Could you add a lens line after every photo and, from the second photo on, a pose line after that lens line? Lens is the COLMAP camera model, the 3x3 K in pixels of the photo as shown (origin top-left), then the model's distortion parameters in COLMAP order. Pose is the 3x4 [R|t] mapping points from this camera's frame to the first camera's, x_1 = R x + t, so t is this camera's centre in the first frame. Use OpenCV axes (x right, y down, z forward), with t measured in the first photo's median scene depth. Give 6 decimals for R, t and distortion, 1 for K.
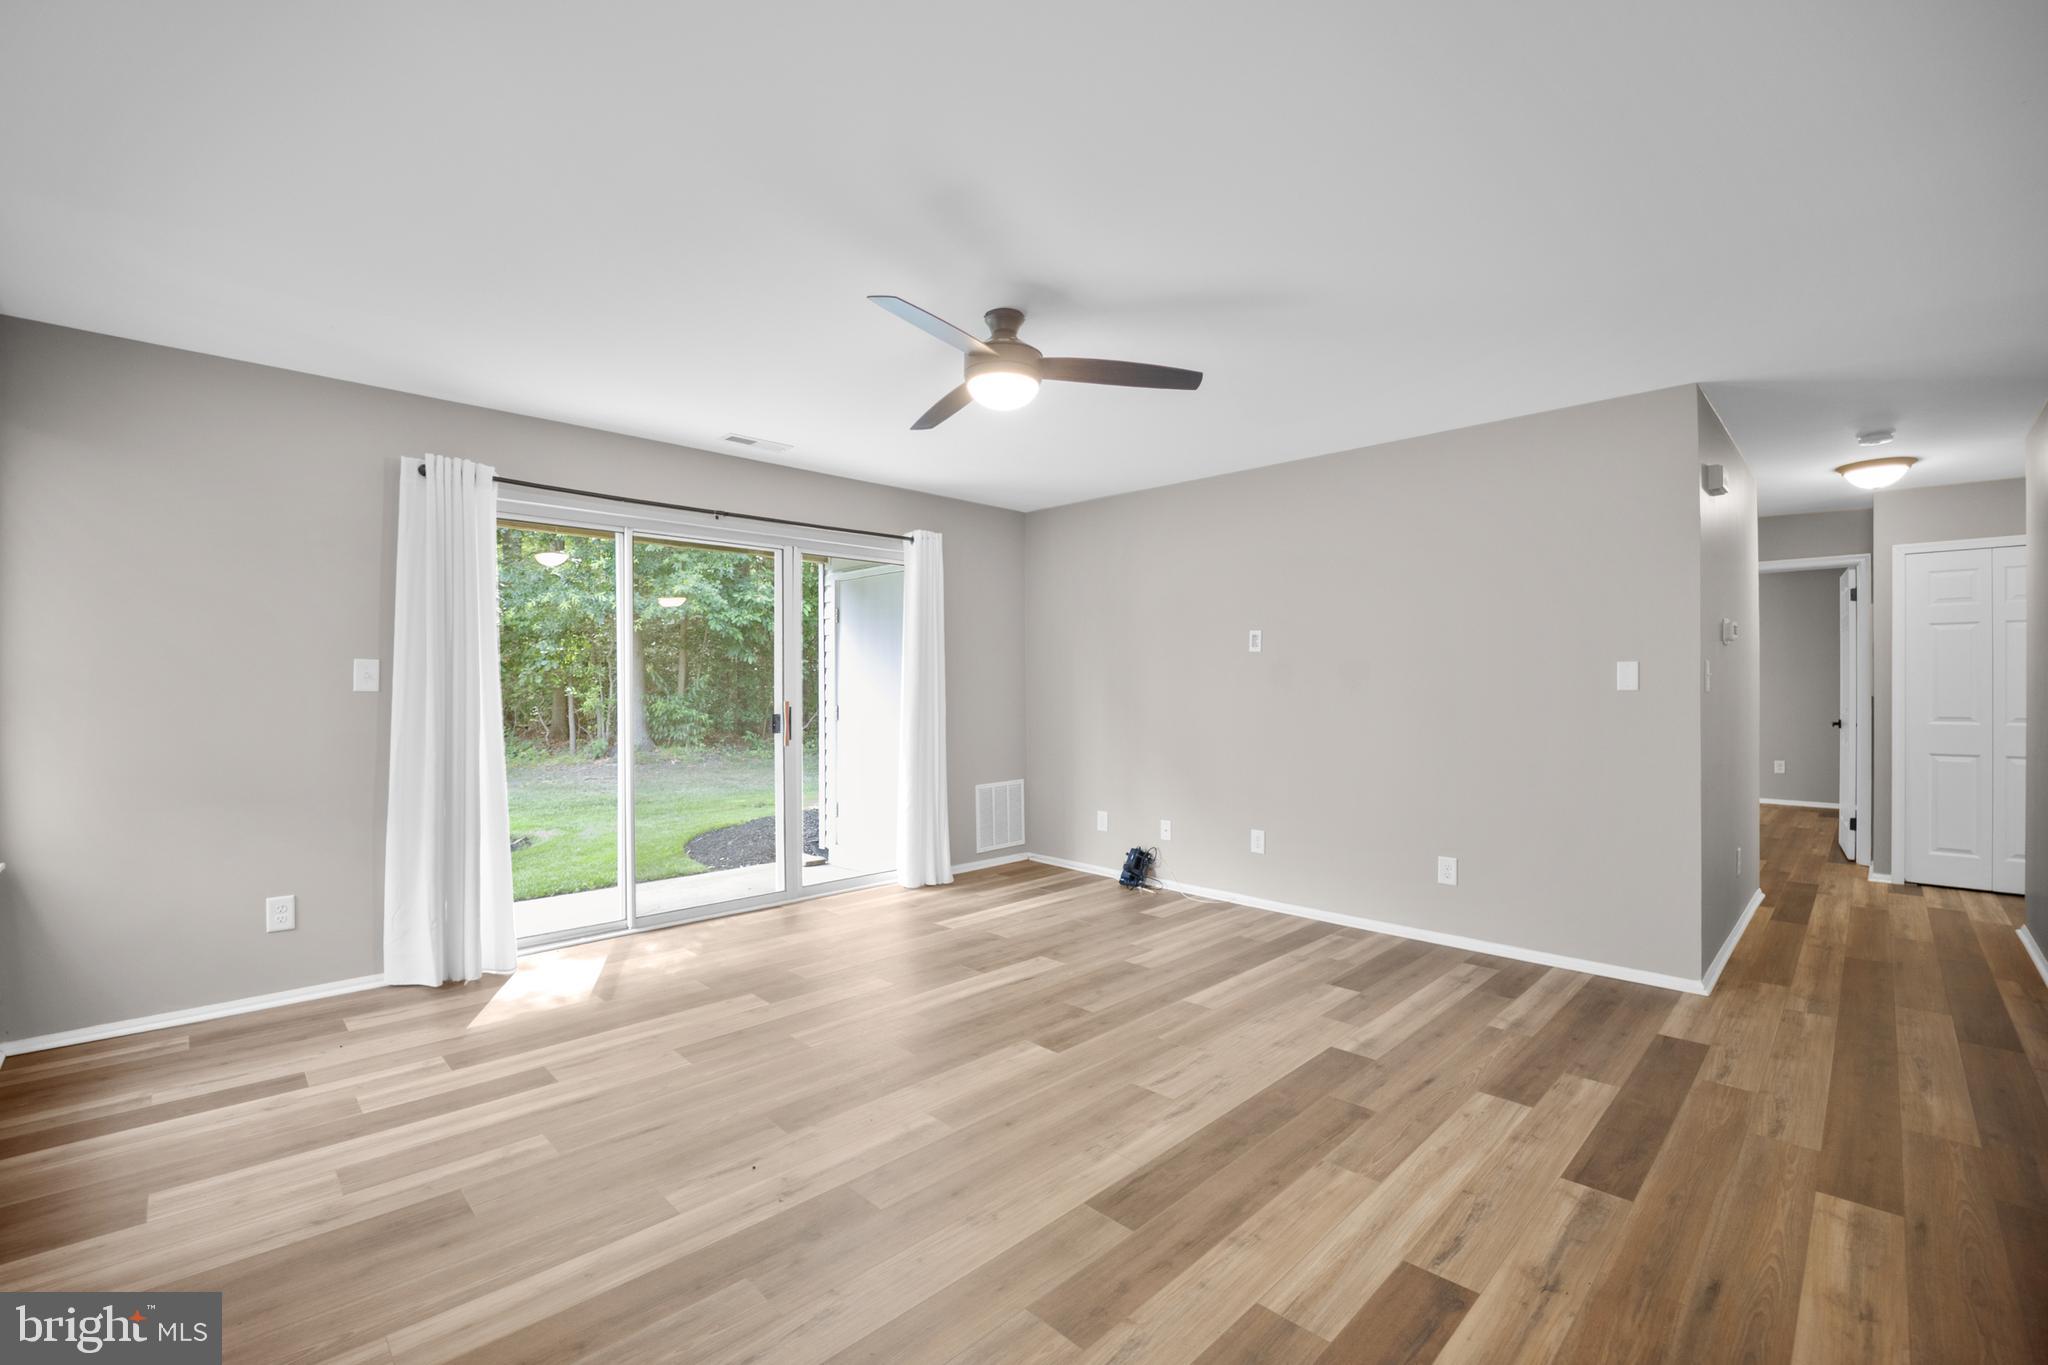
lens RADIAL K [[859.6, 0, 1024.8], [0, 859.6, 687.6], [0, 0, 1]] dist [-0.011539, -0.000506]
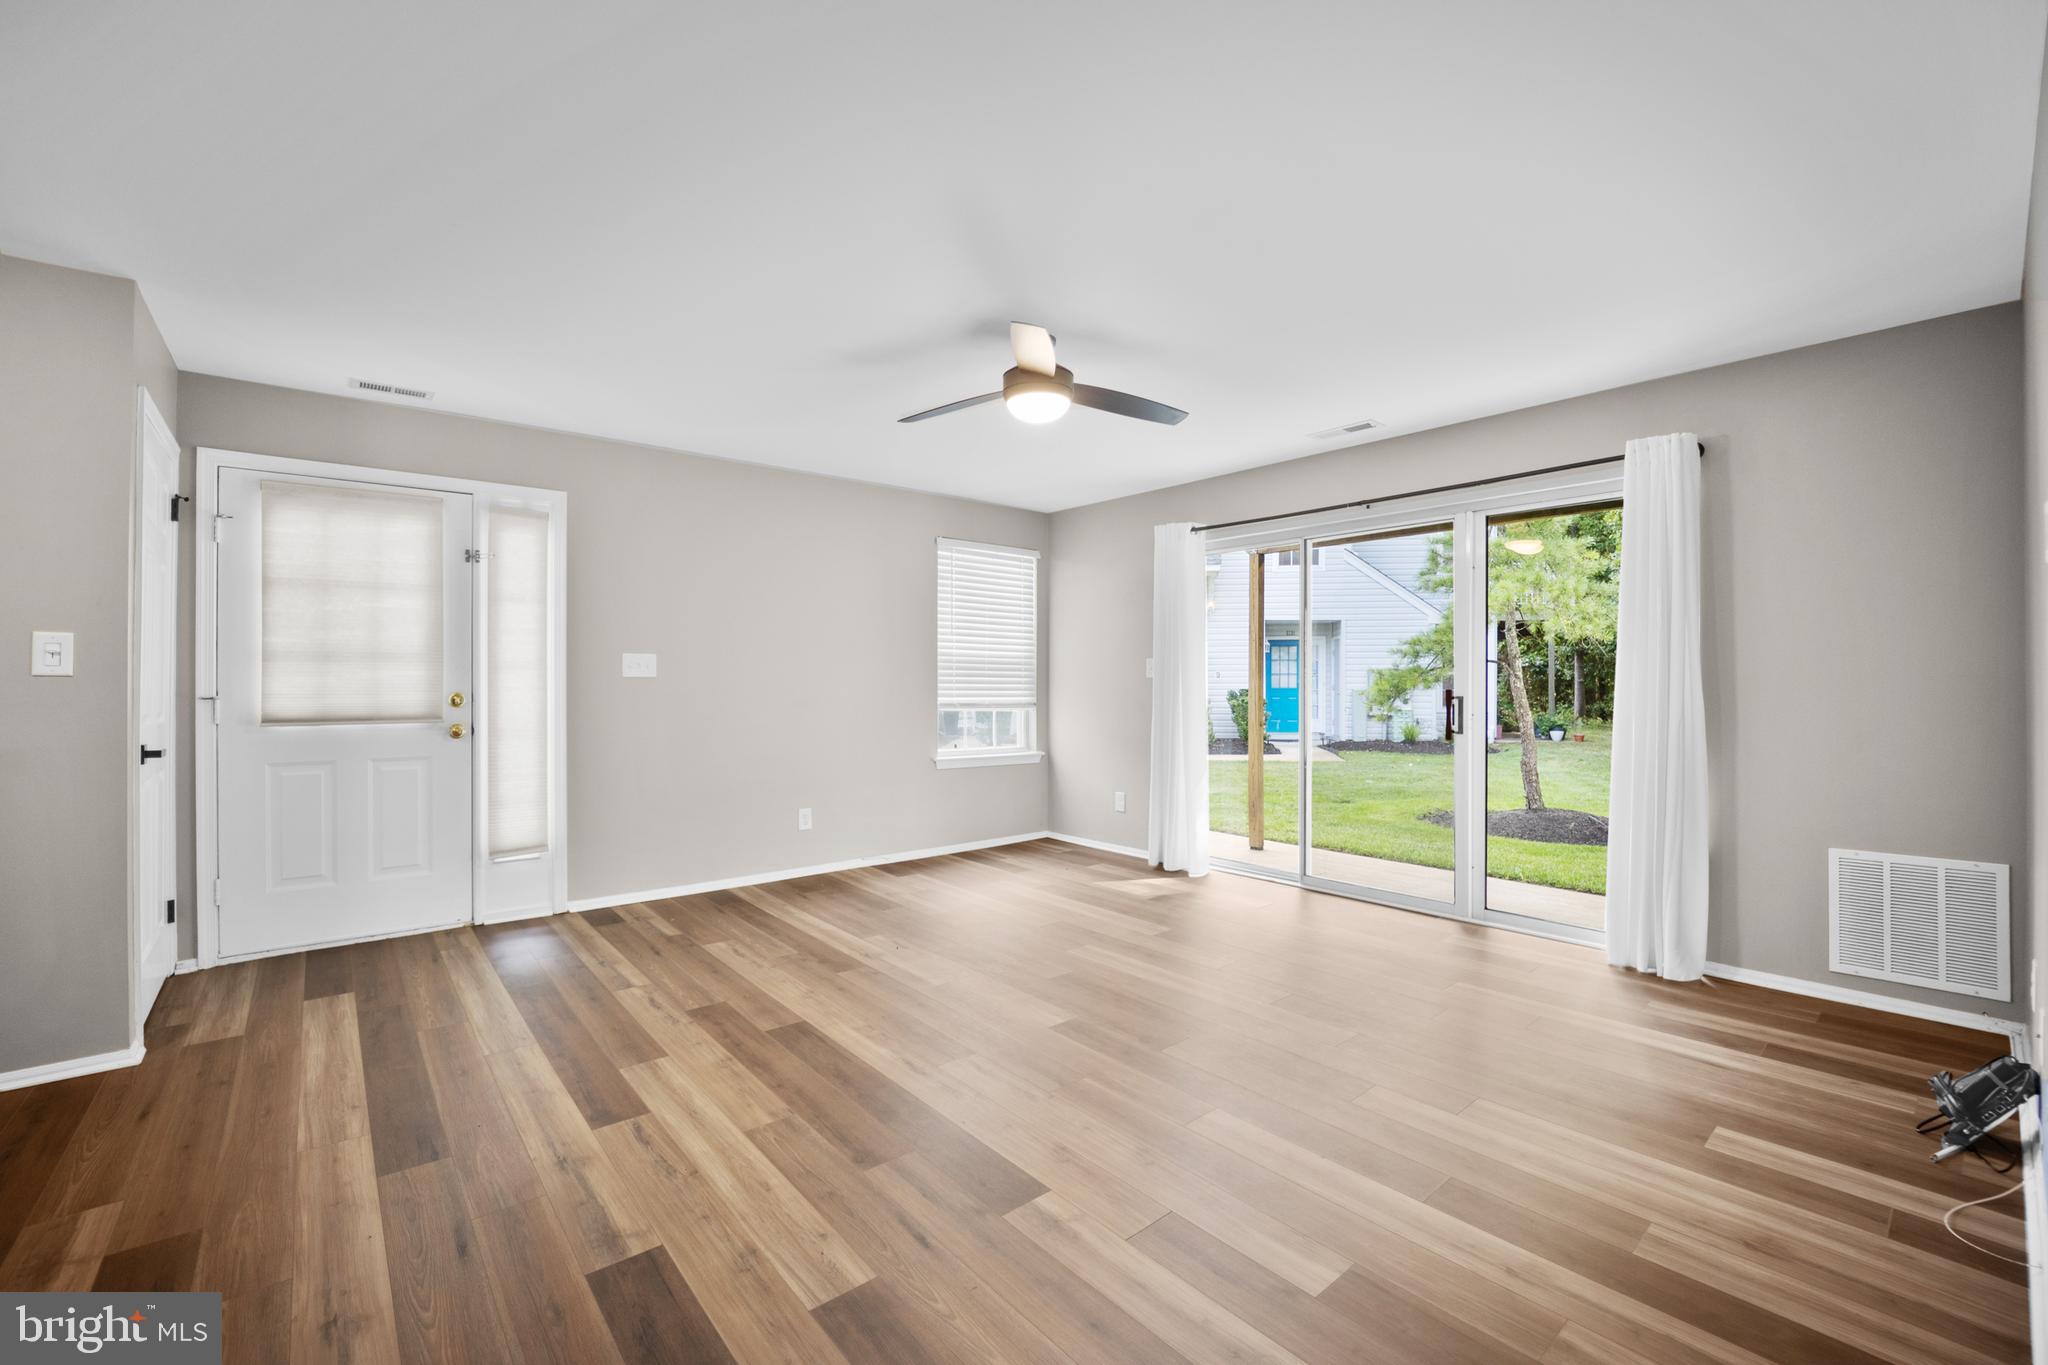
lens RADIAL K [[859.6, 0, 1016.4], [0, 859.6, 680.3], [0, 0, 1]] dist [-0.011539, -0.000506]
pose [[-0.091525, -0.001161, -0.995802, 1.430112], [0.002640, 0.999996, -0.001409, 0.014259], [0.995799, -0.002758, -0.091521, 1.416920]]
